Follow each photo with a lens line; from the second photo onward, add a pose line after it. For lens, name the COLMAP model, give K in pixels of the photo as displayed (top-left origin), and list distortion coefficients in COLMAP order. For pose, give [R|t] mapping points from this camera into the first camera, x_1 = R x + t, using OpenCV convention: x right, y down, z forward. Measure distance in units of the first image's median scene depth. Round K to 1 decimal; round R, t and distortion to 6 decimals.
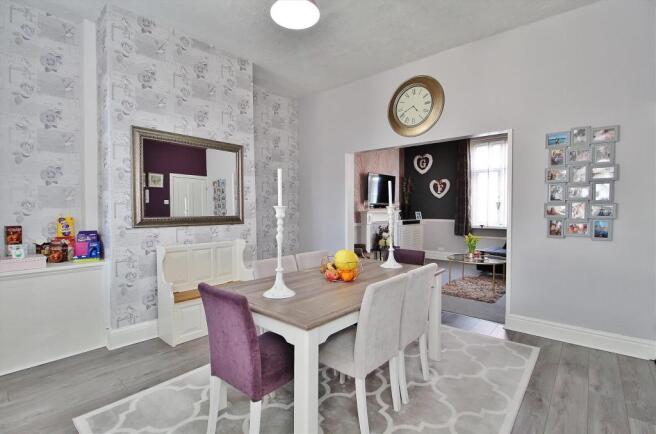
lens RADIAL K [[316.7, 0, 328.8], [0, 316.7, 213.4], [0, 0, 1]] dist [0.002980, 0.000386]
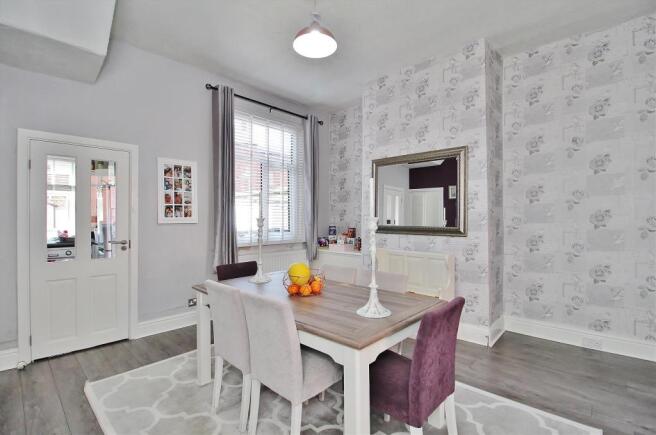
lens RADIAL K [[304.6, 0, 326.1], [0, 304.6, 217.1], [0, 0, 1]] dist [-0.000446, -0.012707]
pose [[-0.056226, 0.004373, -0.998409, 0.628778], [-0.015236, 0.999870, 0.005237, -0.021920], [0.998302, 0.015506, -0.056152, 0.736026]]
